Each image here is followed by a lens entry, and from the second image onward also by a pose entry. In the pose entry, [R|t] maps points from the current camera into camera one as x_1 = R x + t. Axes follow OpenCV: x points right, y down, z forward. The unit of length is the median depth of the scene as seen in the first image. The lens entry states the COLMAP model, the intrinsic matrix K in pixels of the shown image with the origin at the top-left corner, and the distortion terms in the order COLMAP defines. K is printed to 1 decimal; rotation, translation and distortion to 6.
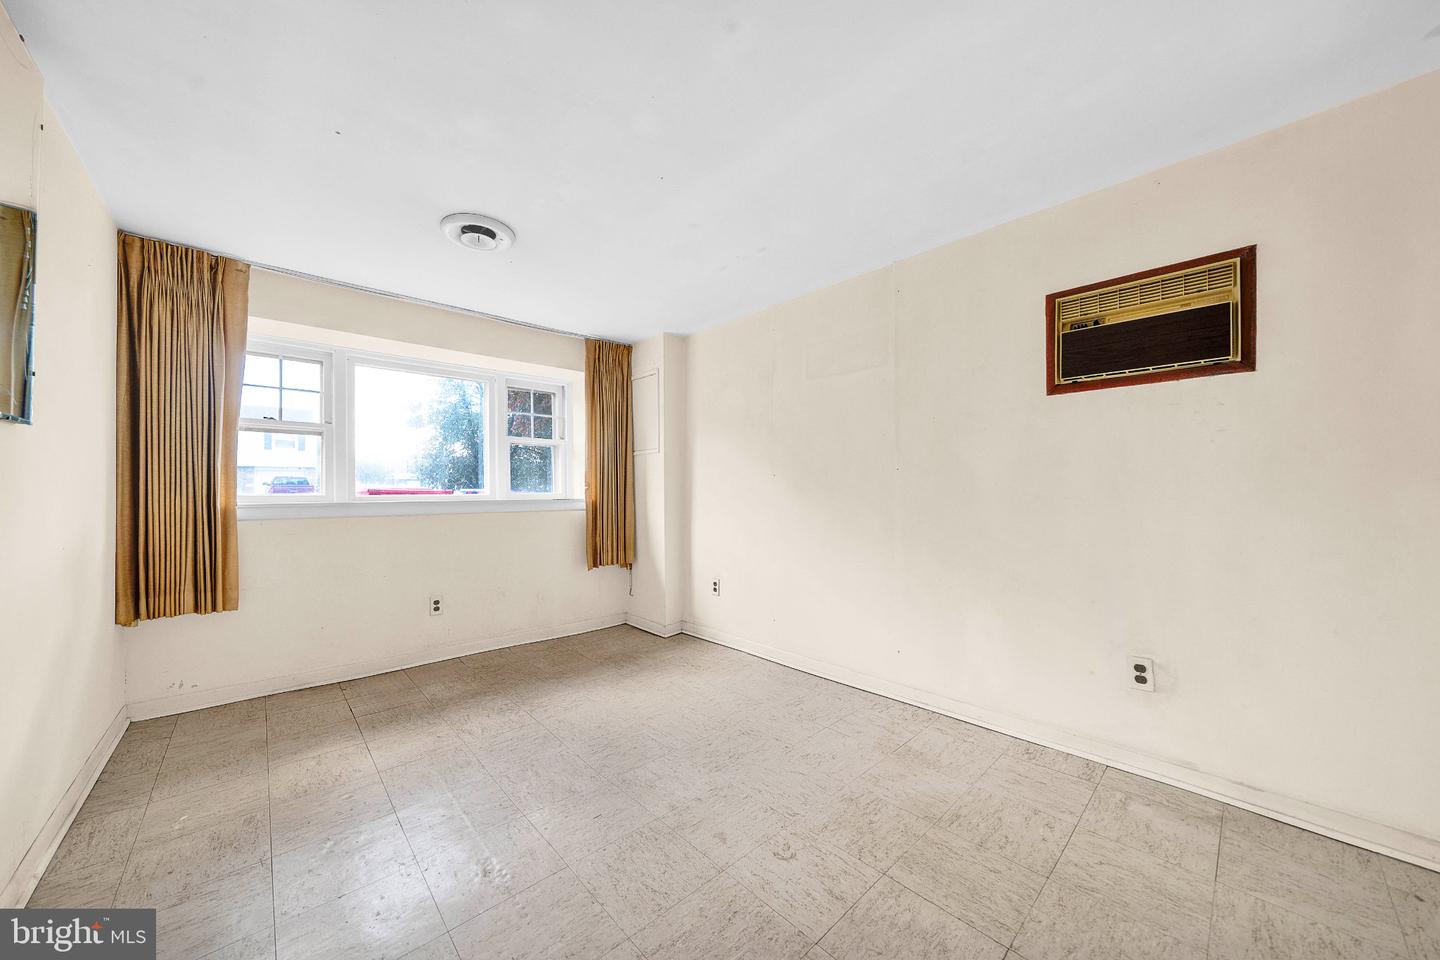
lens RADIAL K [[504.7, 0, 717.4], [0, 504.7, 490.4], [0, 0, 1]] dist [-0.000643, -0.000041]
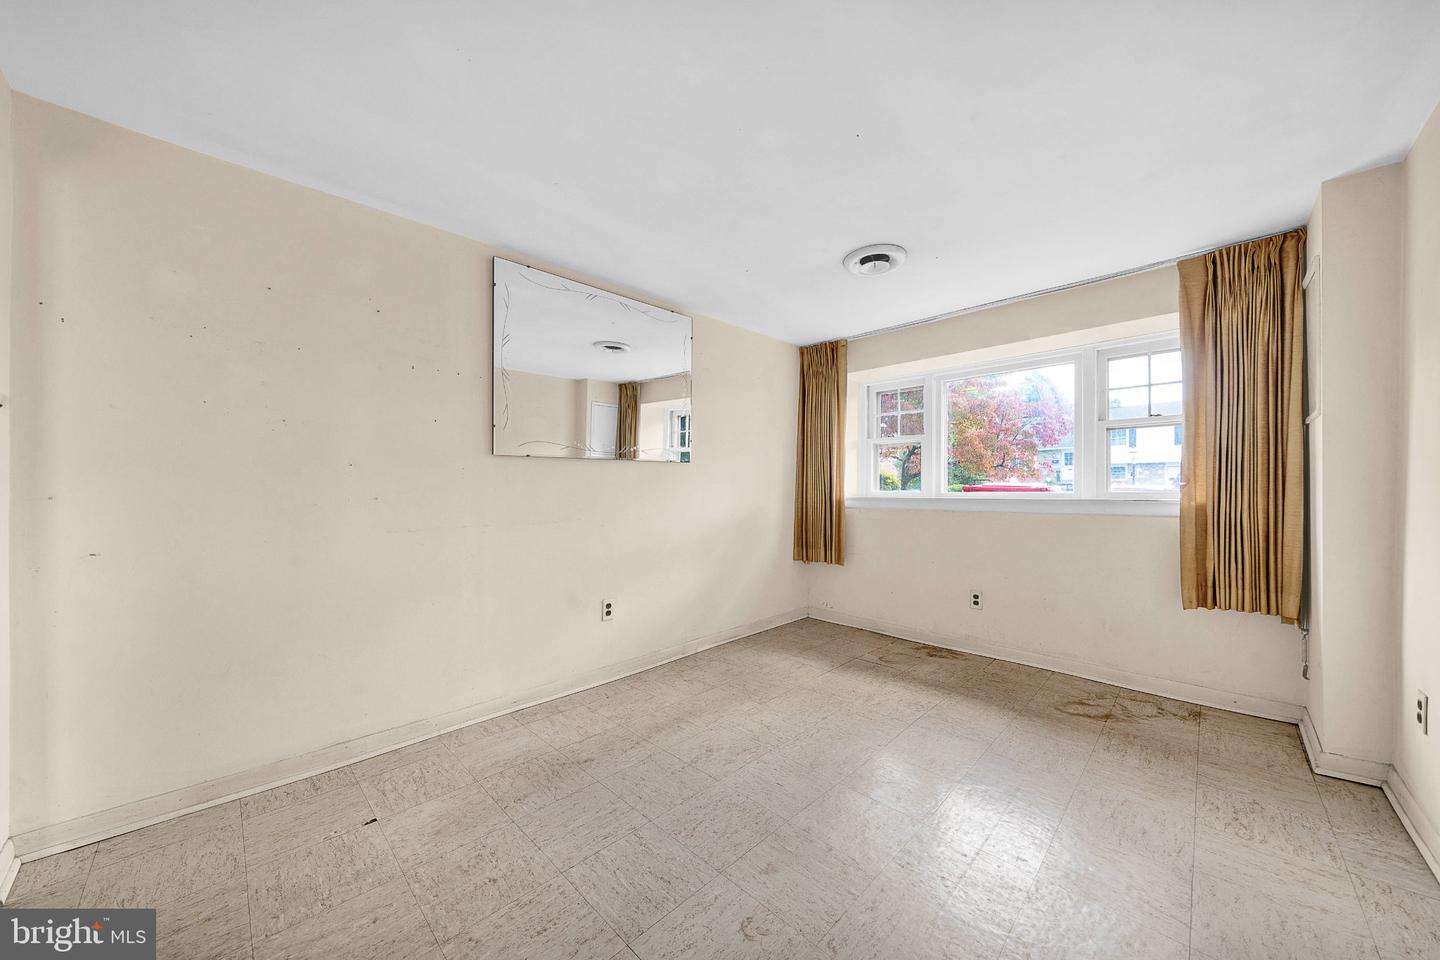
lens RADIAL K [[502.6, 0, 714.9], [0, 502.6, 485.2], [0, 0, 1]] dist [-0.000699, -0.000091]
pose [[0.049720, -0.003630, -0.998757, 0.562840], [0.001907, 0.999992, -0.003540, -0.004697], [0.998761, -0.001728, 0.049727, 0.527161]]
